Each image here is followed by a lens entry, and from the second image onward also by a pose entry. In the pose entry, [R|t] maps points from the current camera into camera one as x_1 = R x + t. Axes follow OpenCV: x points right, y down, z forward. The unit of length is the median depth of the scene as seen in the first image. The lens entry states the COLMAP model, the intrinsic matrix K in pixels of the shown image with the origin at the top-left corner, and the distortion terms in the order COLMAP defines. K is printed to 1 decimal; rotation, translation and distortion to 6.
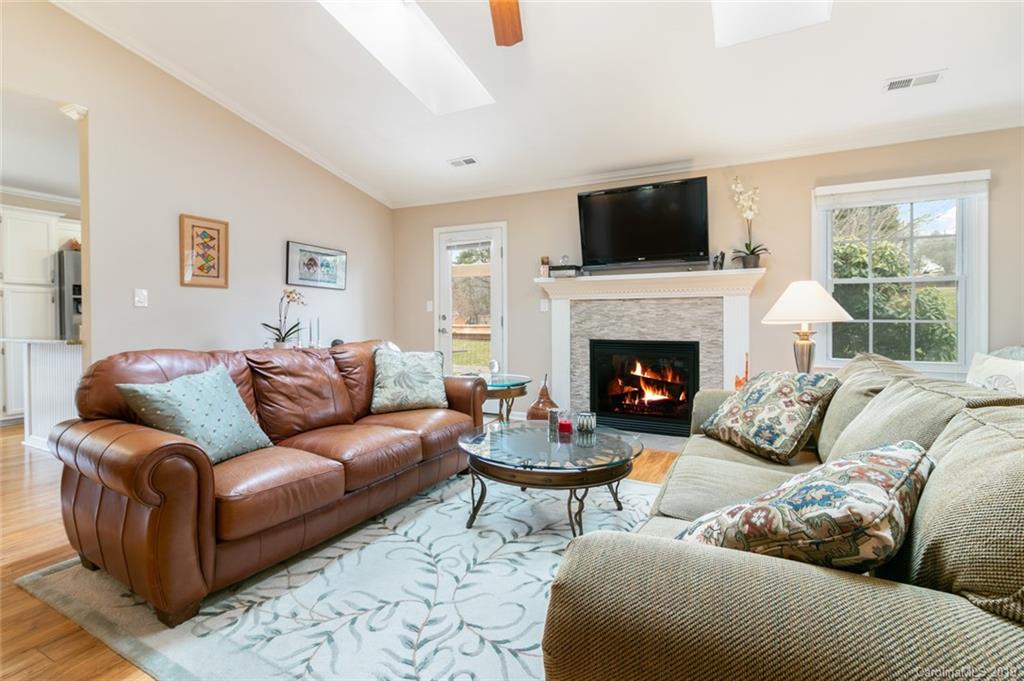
lens RADIAL K [[485.1, 0, 489.3], [0, 485.1, 323.0], [0, 0, 1]] dist [0.000872, -0.000023]
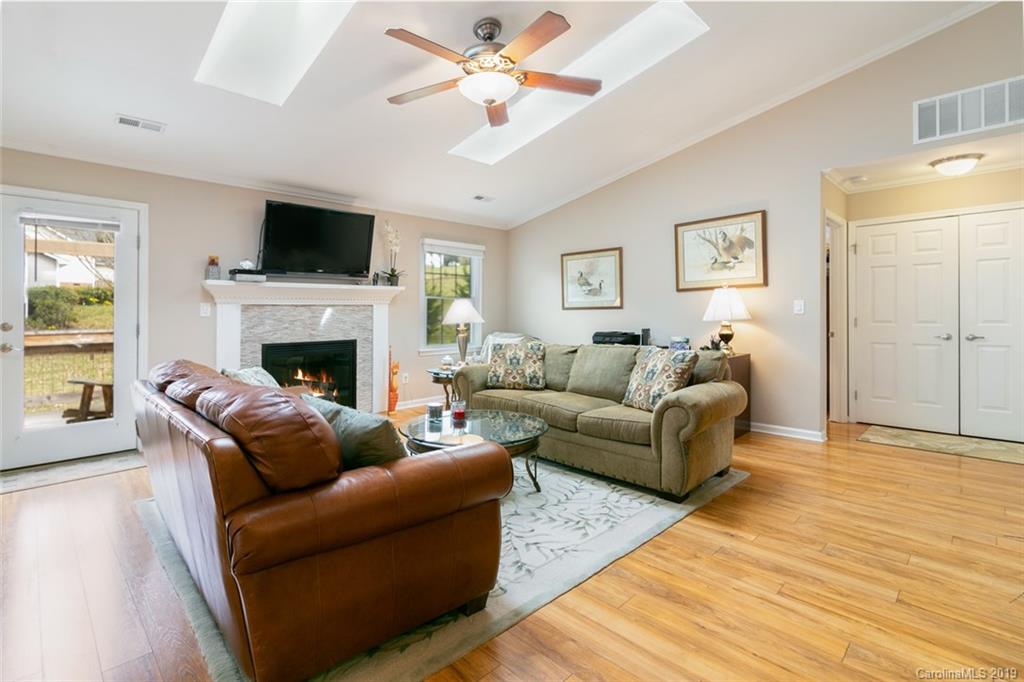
lens RADIAL K [[482.6, 0, 511.2], [0, 482.6, 322.6], [0, 0, 1]] dist [-0.000464, 0.000016]
pose [[0.286438, -0.022575, 0.957833, -0.711315], [0.014521, 0.999710, 0.019220, -0.026585], [-0.957989, 0.008403, 0.286683, 0.254057]]
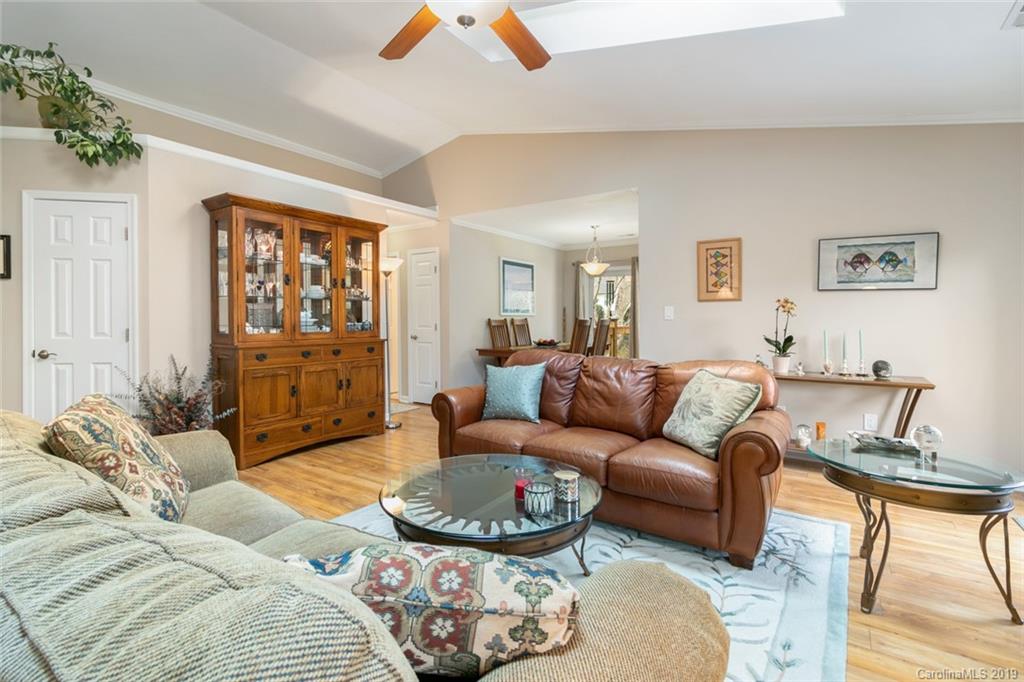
lens RADIAL K [[489.7, 0, 512.0], [0, 489.7, 341.0], [0, 0, 1]] dist [-0.021863, -0.000107]
pose [[-0.114750, 0.043635, -0.992436, 0.553598], [-0.002106, 0.999022, 0.044168, -0.031217], [0.993392, 0.007158, -0.114546, 0.628123]]
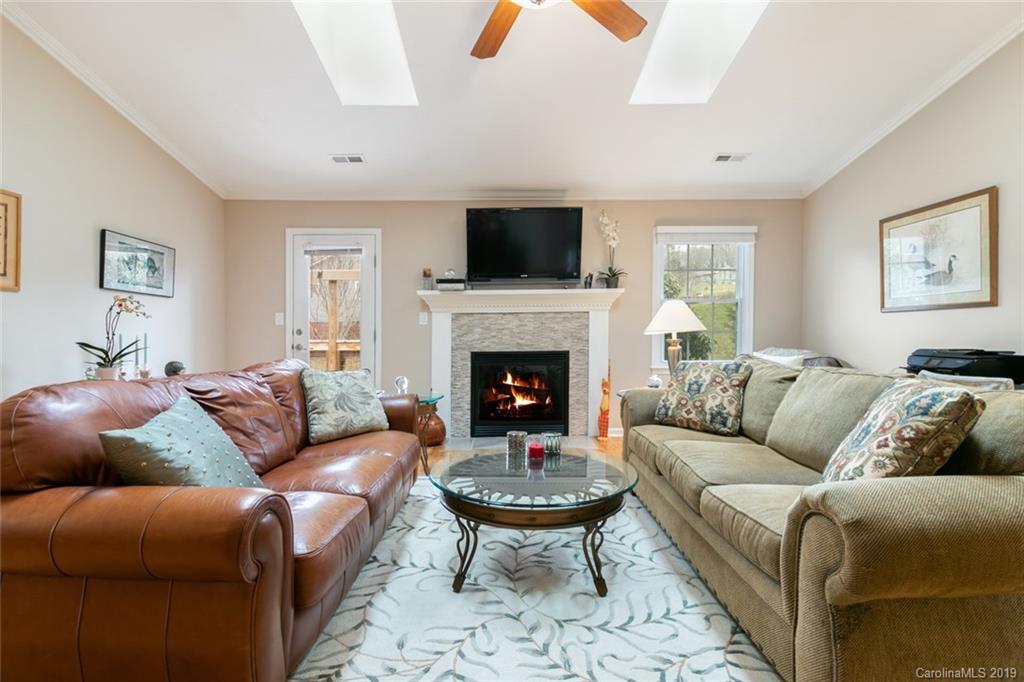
lens RADIAL K [[498.6, 0, 509.3], [0, 498.6, 342.3], [0, 0, 1]] dist [-0.002356, 0.000079]
pose [[0.871806, -0.019263, 0.489472, -0.279985], [0.013927, 0.999797, 0.014540, -0.000948], [-0.489653, -0.005859, 0.871898, 0.049267]]
